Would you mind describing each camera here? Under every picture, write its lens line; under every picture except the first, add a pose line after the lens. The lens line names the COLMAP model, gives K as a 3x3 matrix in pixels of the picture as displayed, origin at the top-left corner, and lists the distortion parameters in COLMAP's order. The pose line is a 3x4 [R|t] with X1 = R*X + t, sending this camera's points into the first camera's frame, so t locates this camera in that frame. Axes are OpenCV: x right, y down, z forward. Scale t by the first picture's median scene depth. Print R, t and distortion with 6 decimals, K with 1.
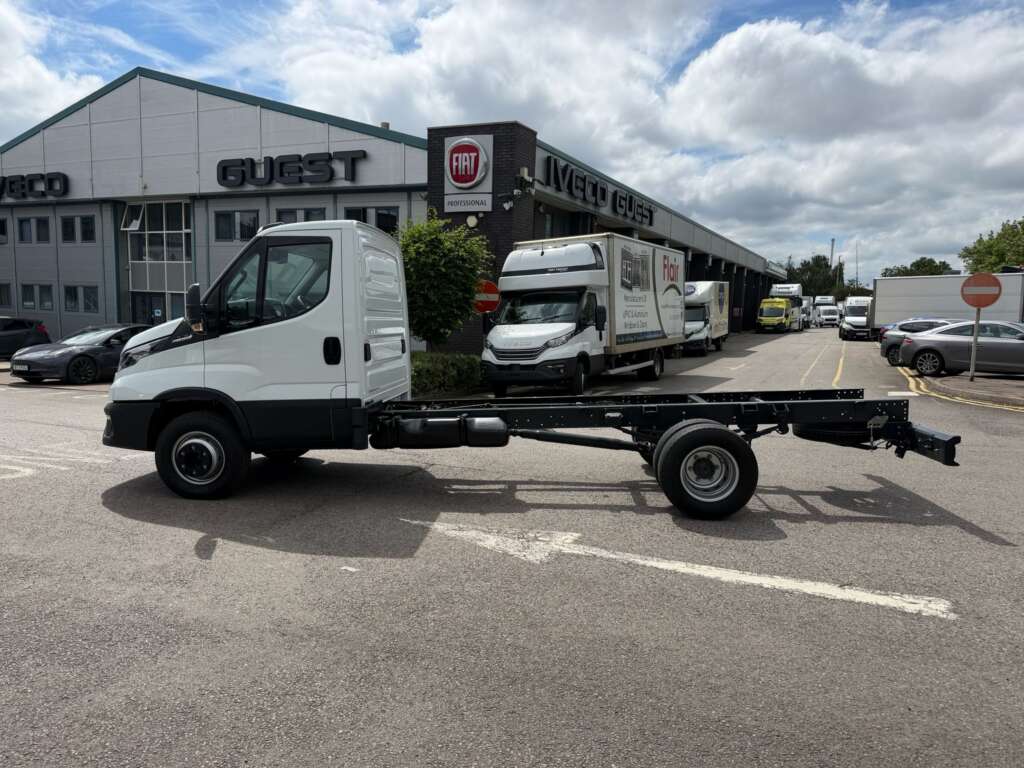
lens RADIAL K [[766.2, 0, 521.2], [0, 766.2, 380.5], [0, 0, 1]] dist [0.050510, -0.054843]
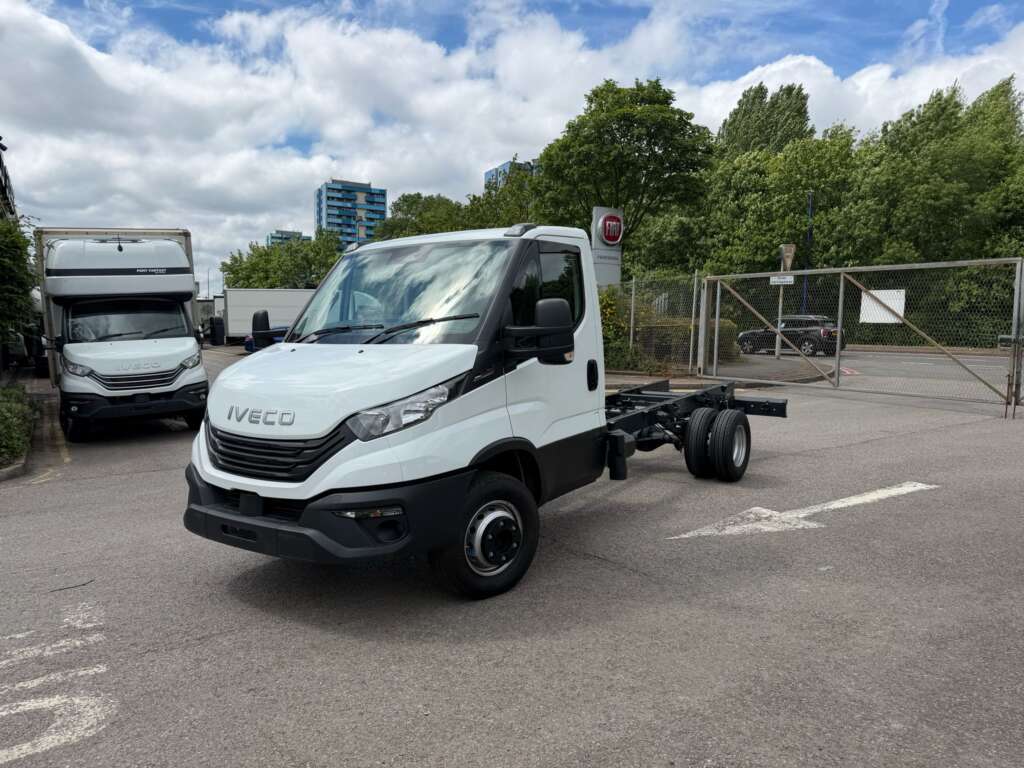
lens RADIAL K [[766.2, 0, 518.7], [0, 766.2, 376.2], [0, 0, 1]] dist [0.050510, -0.054843]
pose [[0.482160, -0.069016, 0.873361, -1.058935], [0.080087, 0.996190, 0.034509, -0.074687], [-0.872415, 0.053306, 0.485850, 0.649966]]
